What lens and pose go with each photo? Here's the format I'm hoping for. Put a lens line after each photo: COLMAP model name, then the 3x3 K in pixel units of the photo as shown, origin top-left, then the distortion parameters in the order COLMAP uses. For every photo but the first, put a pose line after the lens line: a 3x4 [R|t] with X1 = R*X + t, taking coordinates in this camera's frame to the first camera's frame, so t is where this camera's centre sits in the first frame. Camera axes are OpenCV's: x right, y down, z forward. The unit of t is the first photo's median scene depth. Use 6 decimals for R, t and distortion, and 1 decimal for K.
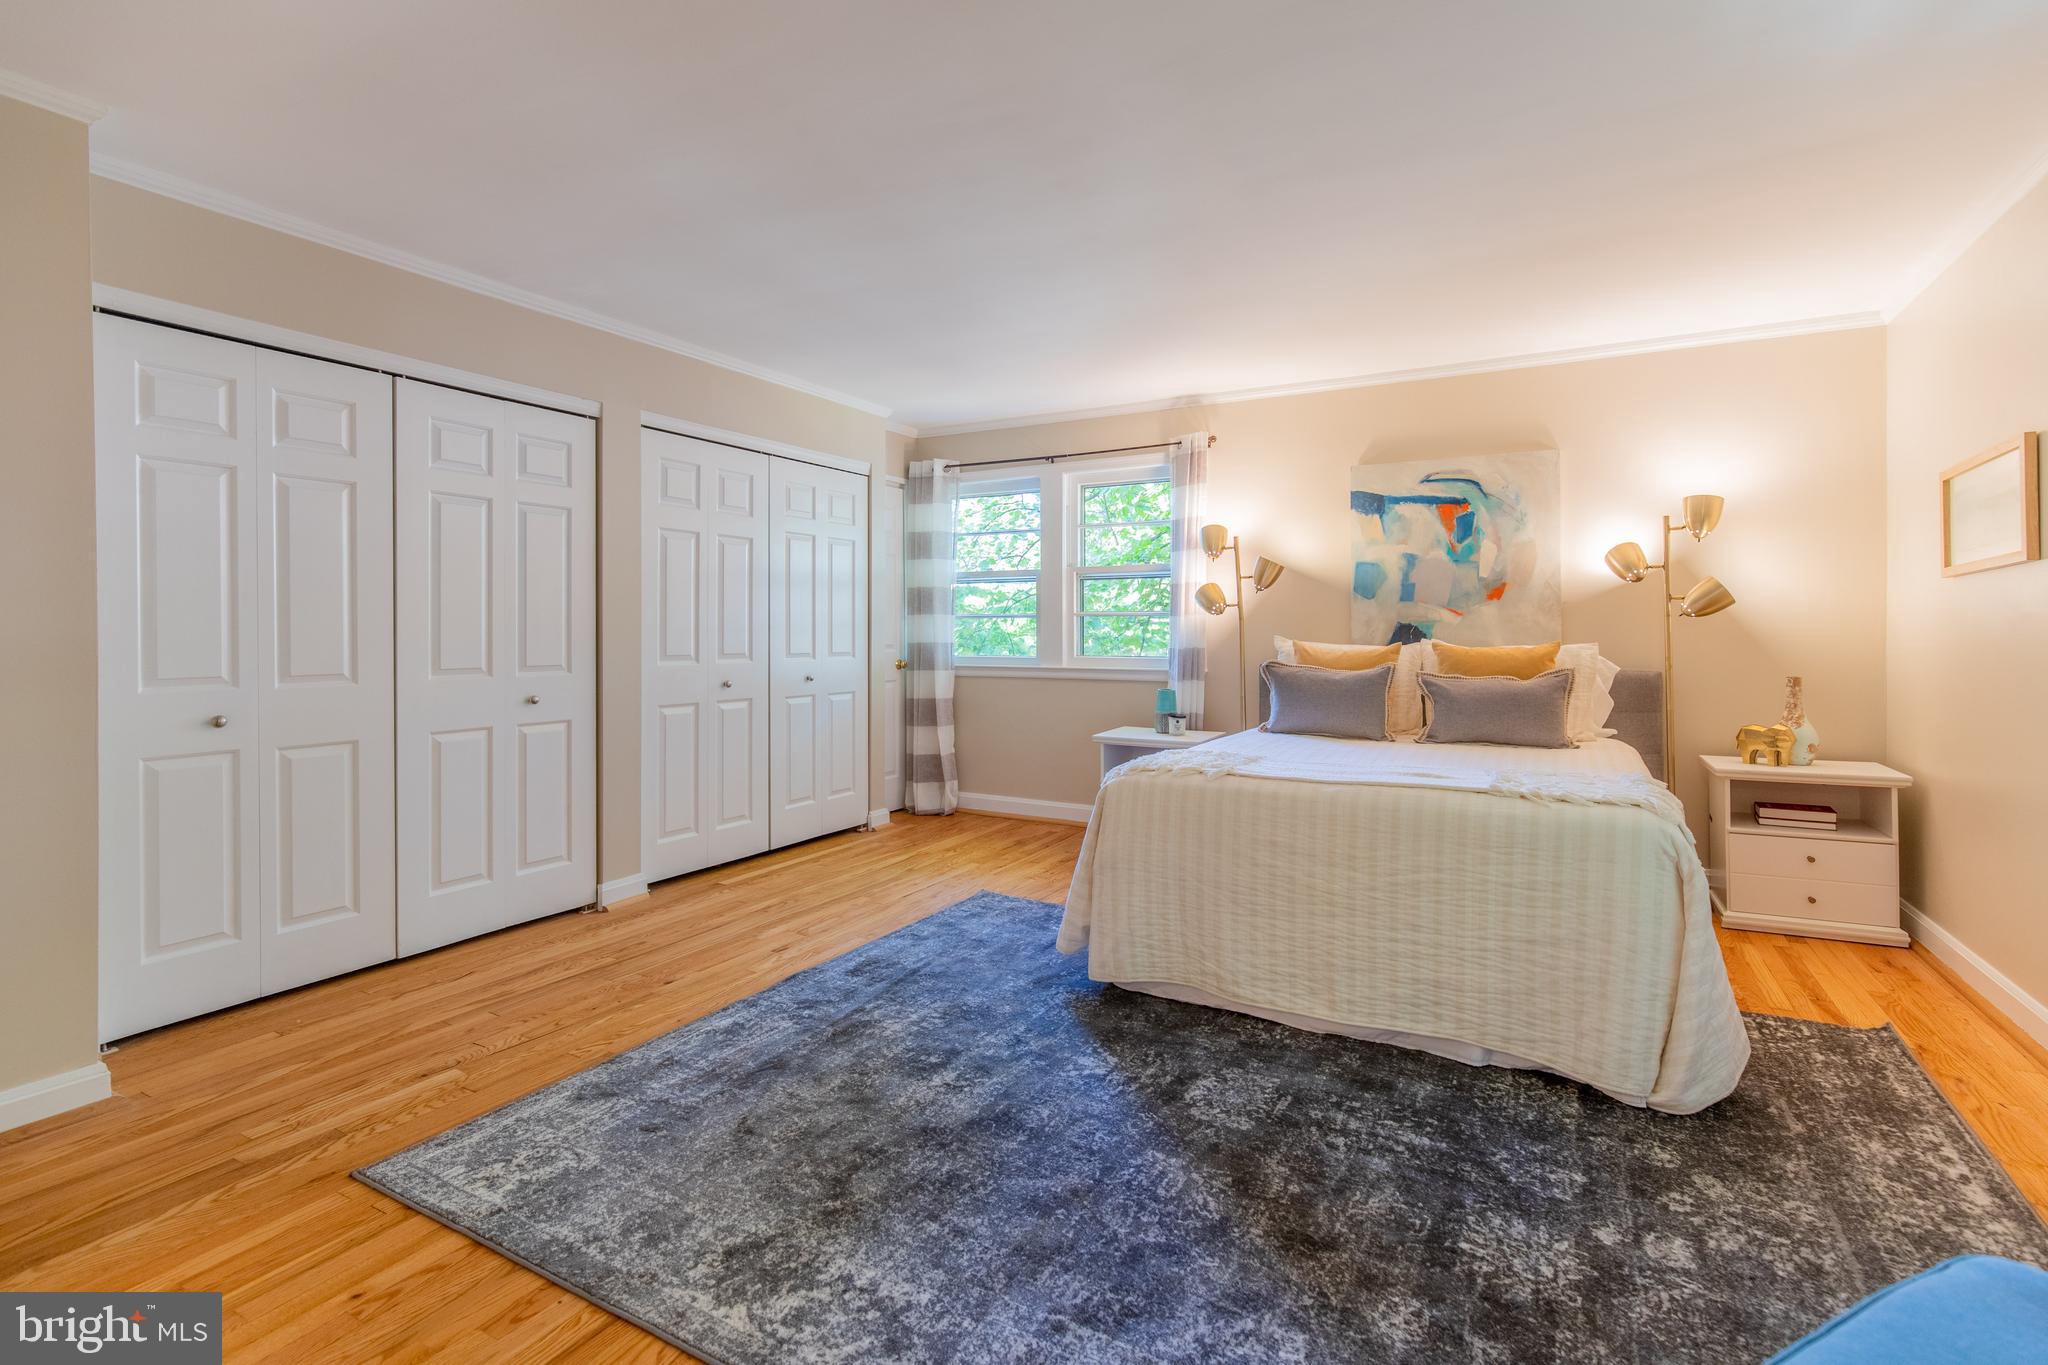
lens RADIAL K [[947.6, 0, 1049.2], [0, 947.6, 633.8], [0, 0, 1]] dist [0.018300, -0.013974]
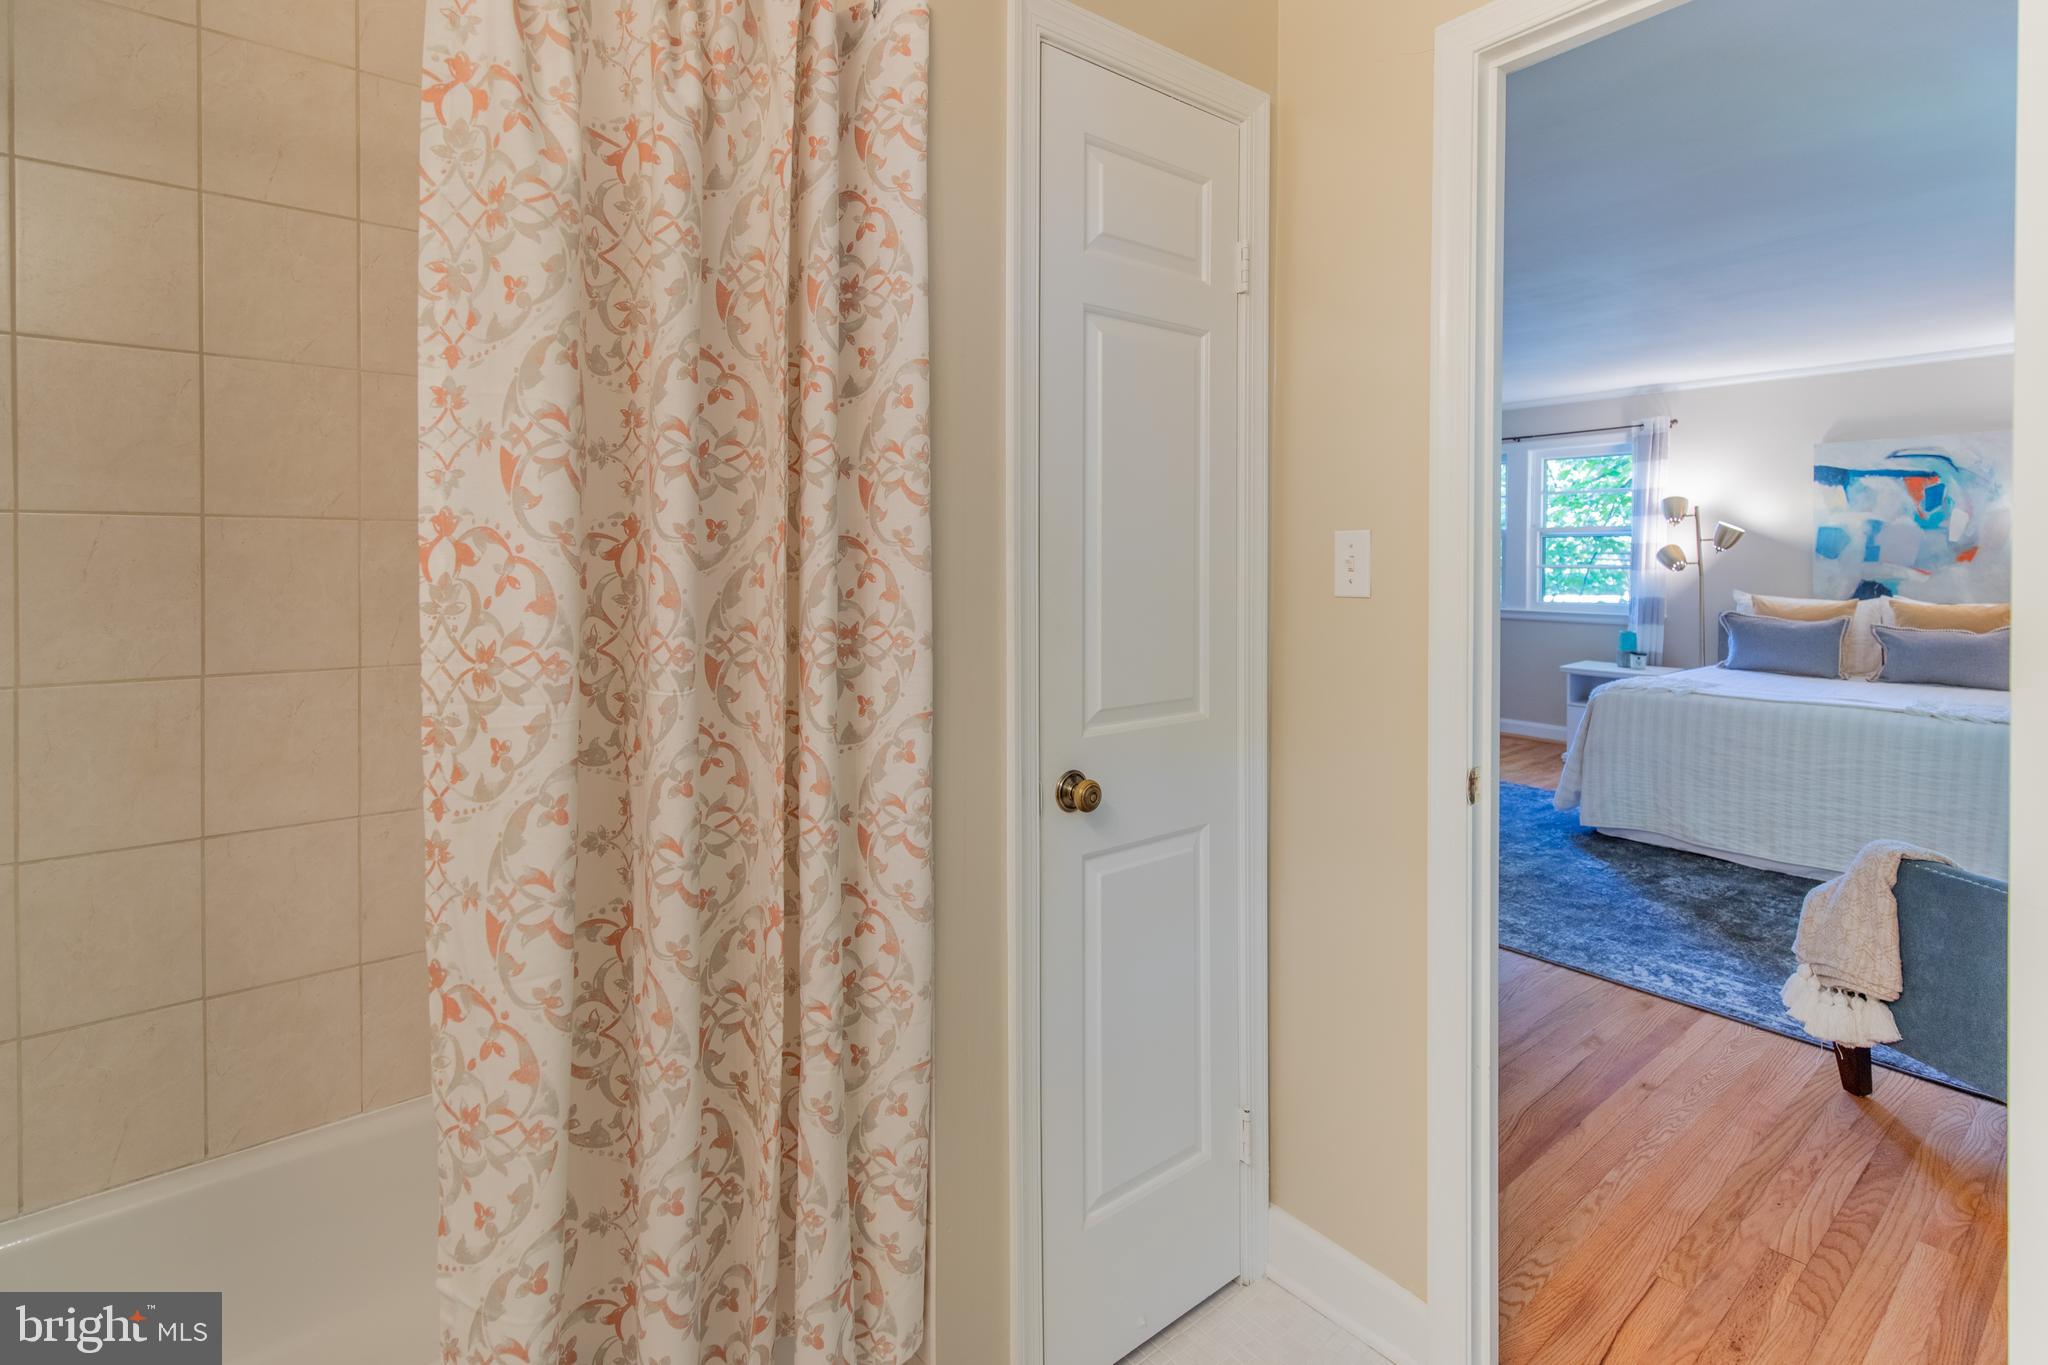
lens RADIAL K [[1000.7, 0, 1029.1], [0, 1000.7, 572.6], [0, 0, 1]] dist [0.001760, 0.000294]
pose [[0.926413, 0.007455, -0.376434, -0.122612], [-0.002019, 0.999888, 0.014833, -0.040291], [0.376503, -0.012981, 0.926325, -0.559893]]
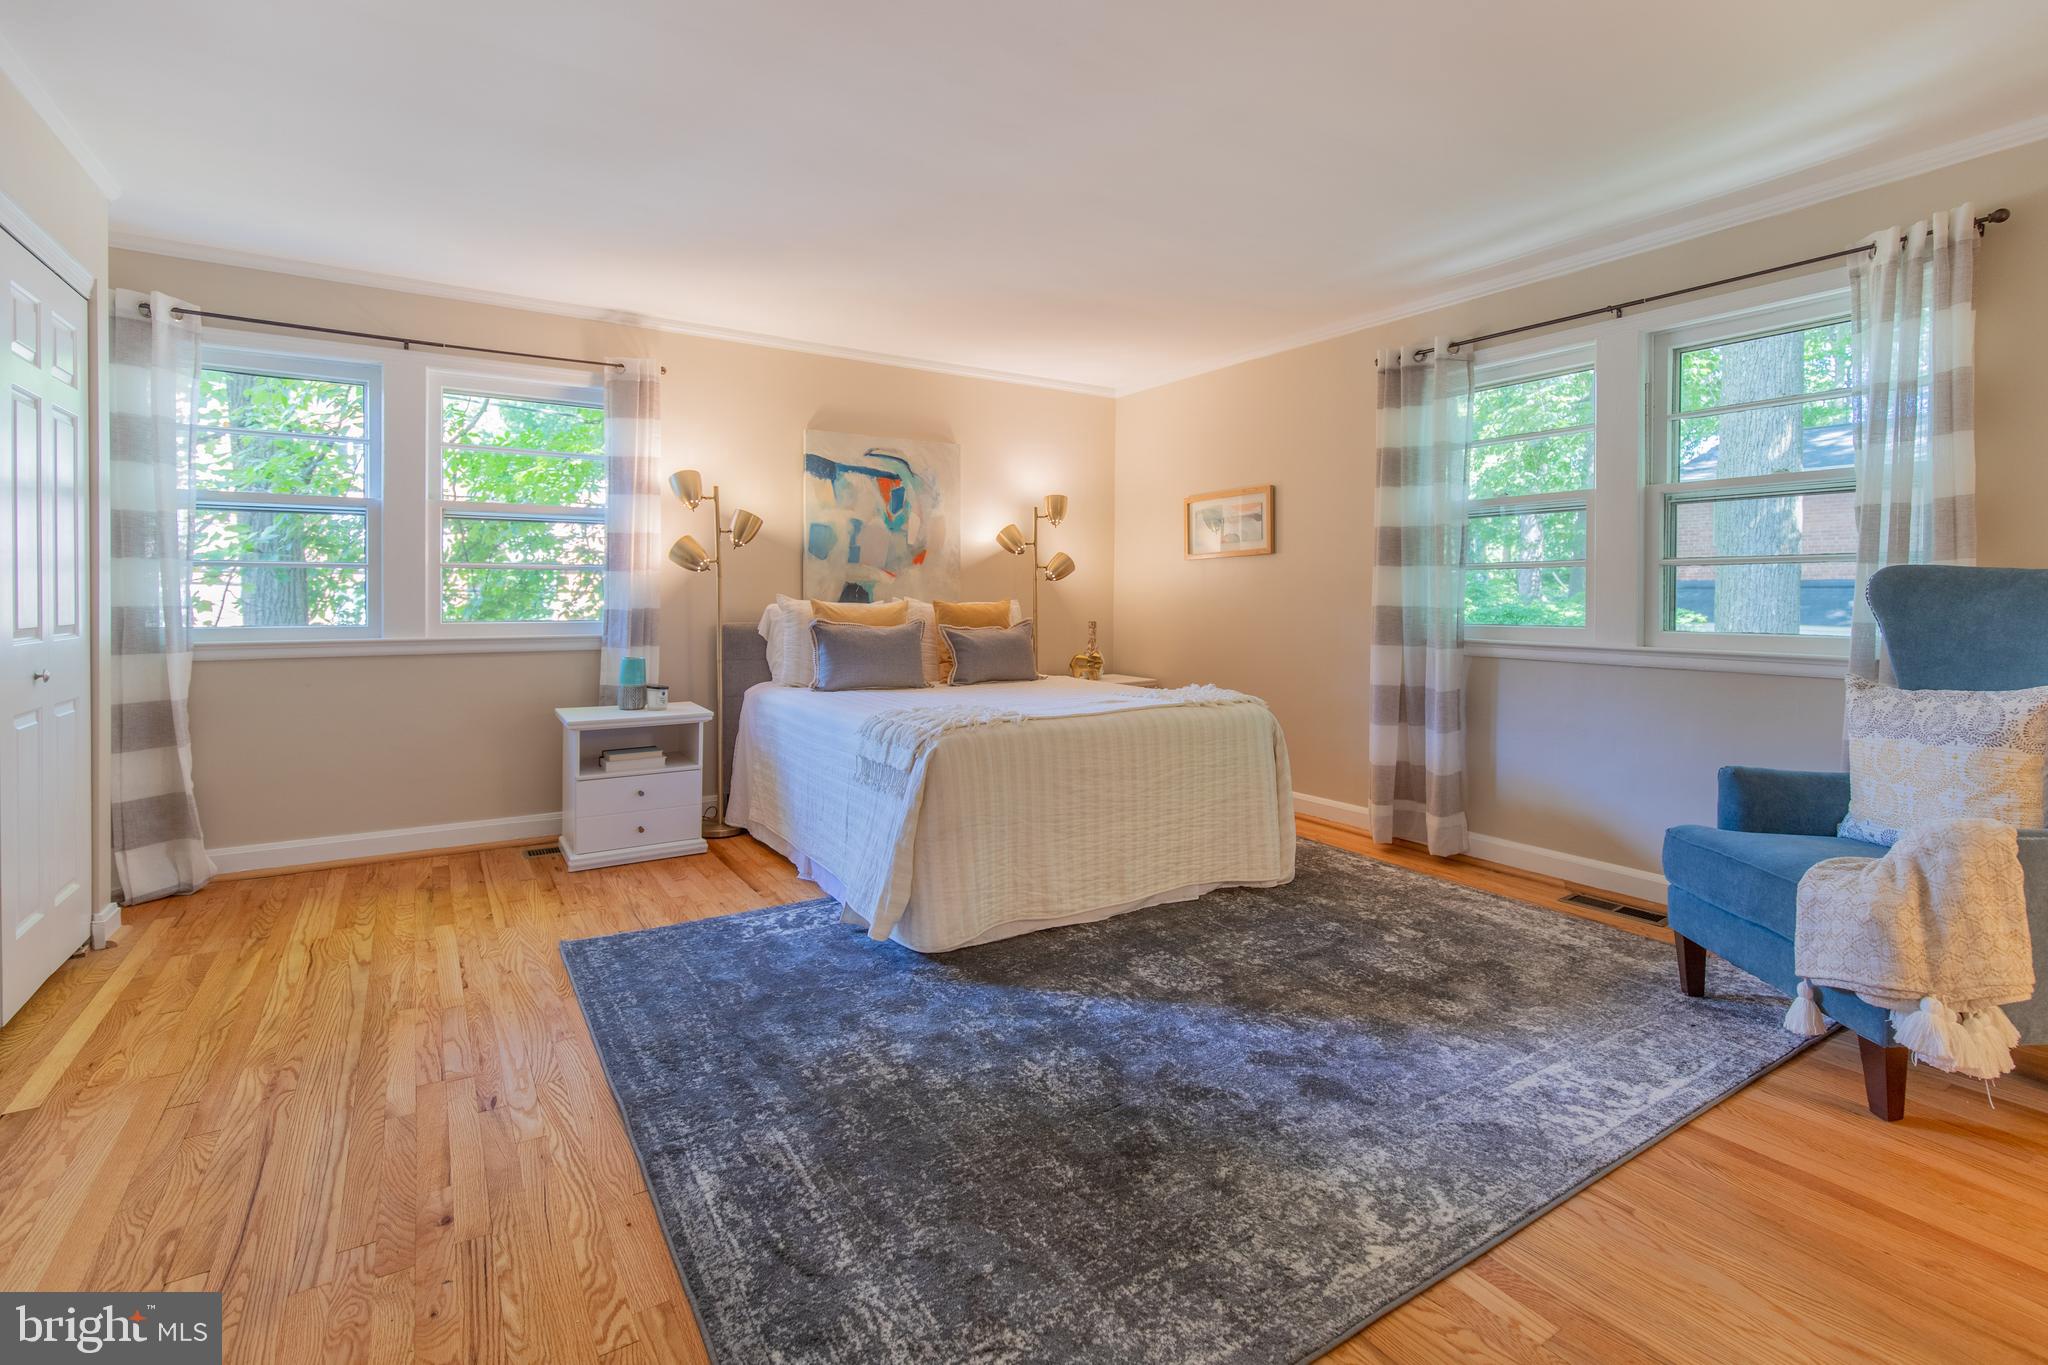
lens RADIAL K [[948.8, 0, 1055.3], [0, 948.8, 609.4], [0, 0, 1]] dist [0.002694, -0.000384]
pose [[0.467329, -0.012741, 0.883991, -0.523991], [0.000198, 0.999898, 0.014307, 0.004053], [-0.884083, -0.006511, 0.467284, 0.317338]]
